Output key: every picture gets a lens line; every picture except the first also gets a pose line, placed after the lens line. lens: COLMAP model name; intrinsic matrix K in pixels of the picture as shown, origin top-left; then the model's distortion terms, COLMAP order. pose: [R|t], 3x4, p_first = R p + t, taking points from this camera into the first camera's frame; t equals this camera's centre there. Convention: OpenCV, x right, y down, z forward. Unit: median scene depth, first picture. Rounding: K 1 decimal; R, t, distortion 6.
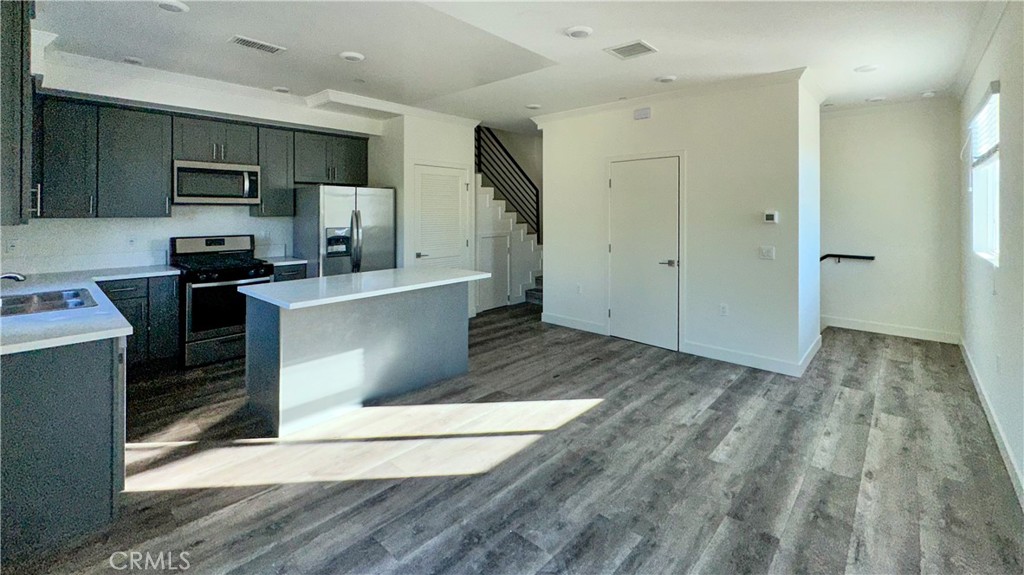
lens RADIAL K [[427.5, 0, 512.0], [0, 427.5, 287.5], [0, 0, 1]] dist [-0.000628, -0.000031]
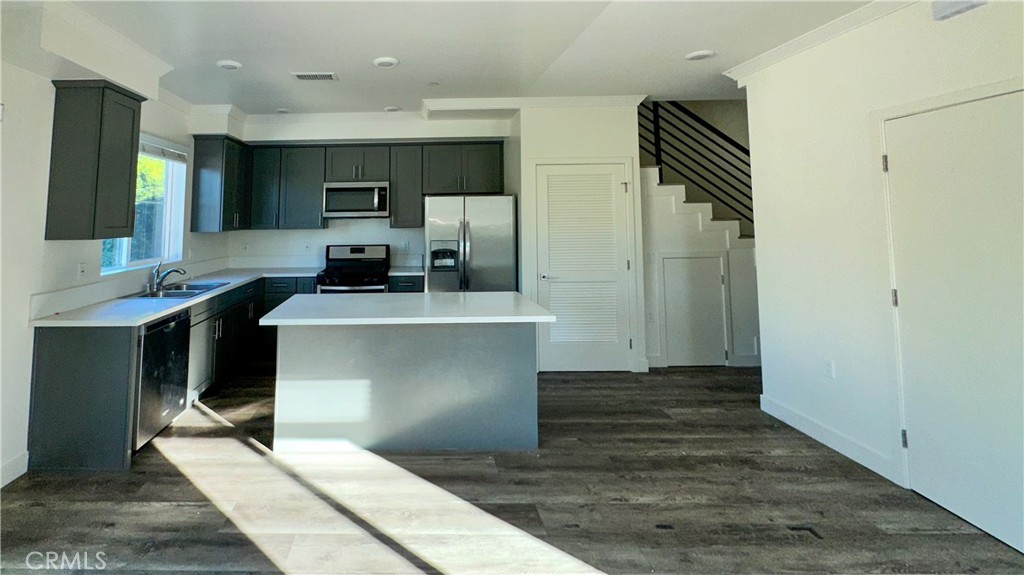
lens RADIAL K [[447.2, 0, 512.1], [0, 447.2, 234.5], [0, 0, 1]] dist [0.000381, 0.000694]
pose [[0.657972, 0.019186, -0.752798, 0.444585], [-0.119320, 0.989703, -0.079067, -0.098057], [0.743529, 0.141848, 0.653486, 0.499835]]
